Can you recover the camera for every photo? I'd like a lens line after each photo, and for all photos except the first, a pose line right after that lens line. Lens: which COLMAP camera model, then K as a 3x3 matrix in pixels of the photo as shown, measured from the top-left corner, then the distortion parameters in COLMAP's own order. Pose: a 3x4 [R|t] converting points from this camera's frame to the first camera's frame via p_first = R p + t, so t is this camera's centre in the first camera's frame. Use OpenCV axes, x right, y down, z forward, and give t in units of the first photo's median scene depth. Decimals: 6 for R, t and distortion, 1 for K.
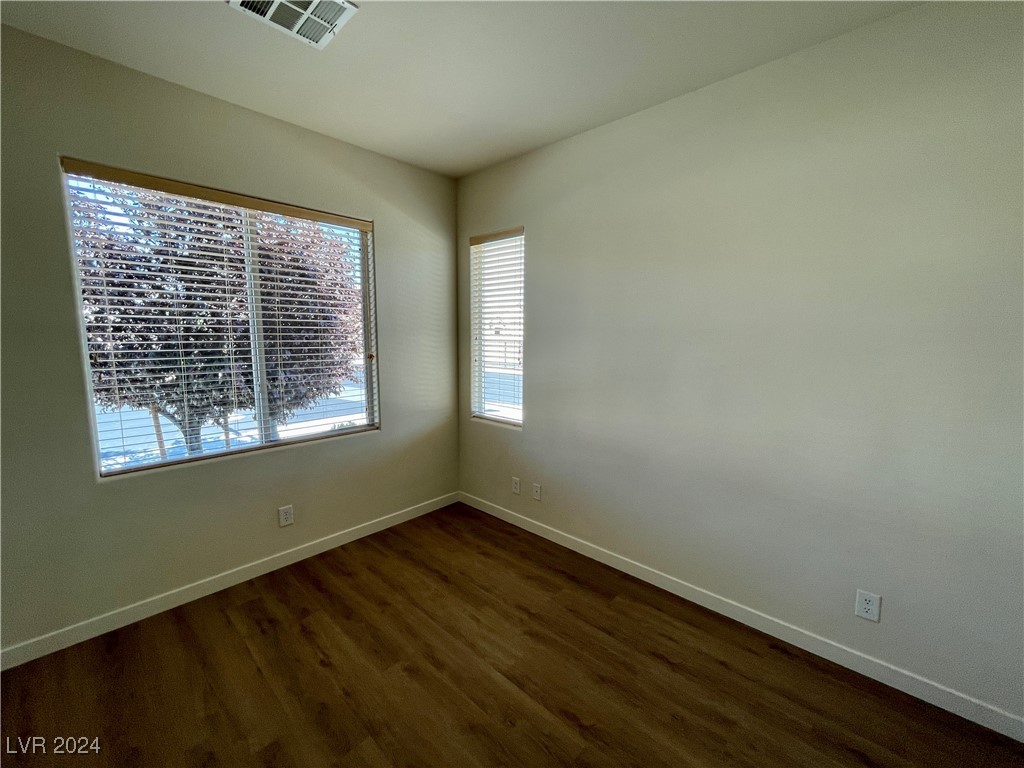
lens RADIAL K [[416.3, 0, 512.8], [0, 416.3, 381.5], [0, 0, 1]] dist [-0.001598, -0.000768]
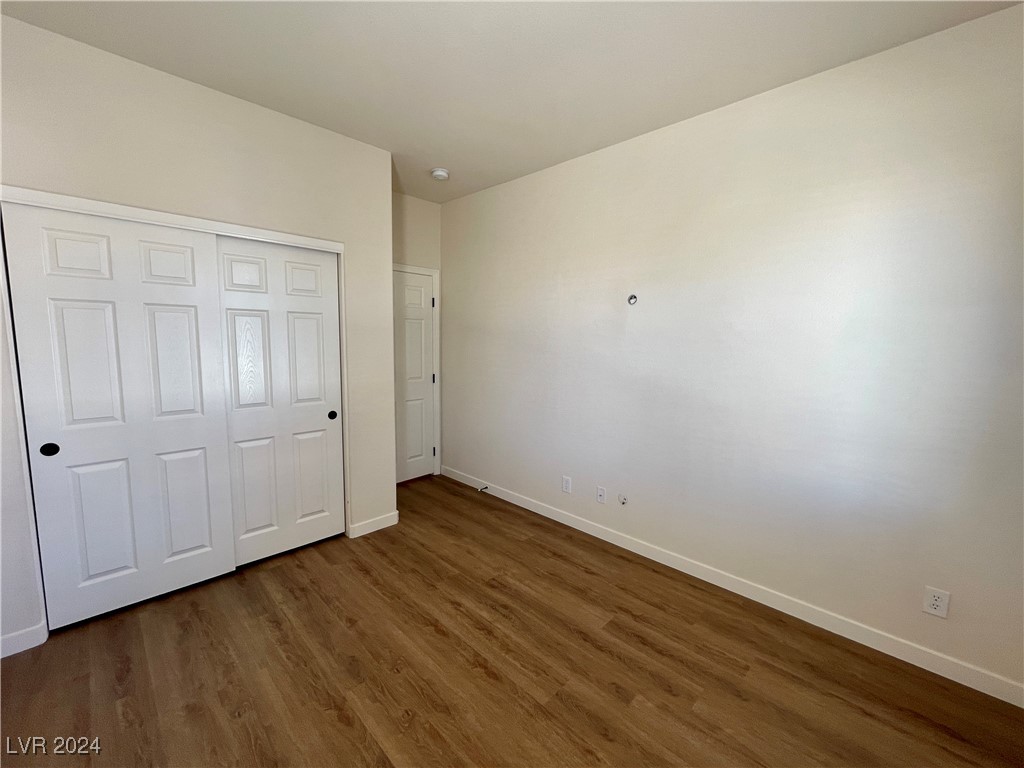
lens RADIAL K [[416.3, 0, 514.6], [0, 416.3, 382.2], [0, 0, 1]] dist [-0.001598, -0.000768]
pose [[-0.999558, -0.023797, 0.017808, -0.201126], [-0.019279, 0.975104, 0.220909, -0.143549], [-0.022621, 0.220468, -0.975132, 1.390034]]
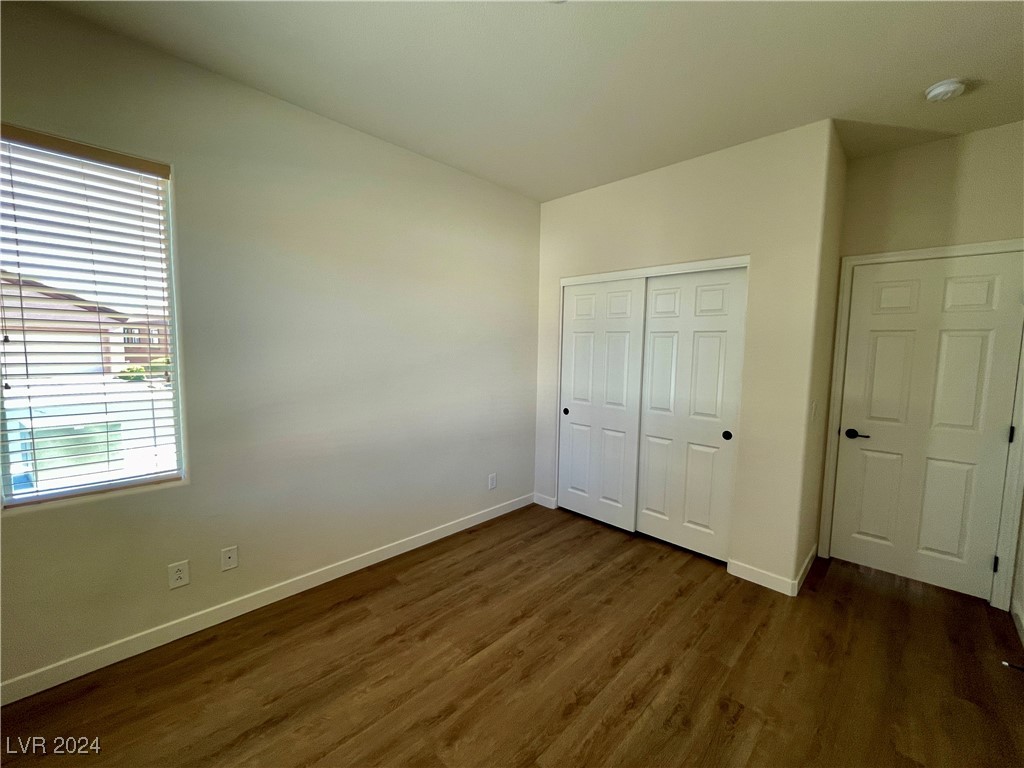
lens RADIAL K [[416.3, 0, 512.8], [0, 416.3, 382.7], [0, 0, 1]] dist [-0.001598, -0.000768]
pose [[0.021352, -0.090574, 0.995661, -0.905593], [0.095377, 0.991530, 0.088153, -0.070248], [-0.995212, 0.093081, 0.029810, 0.704032]]
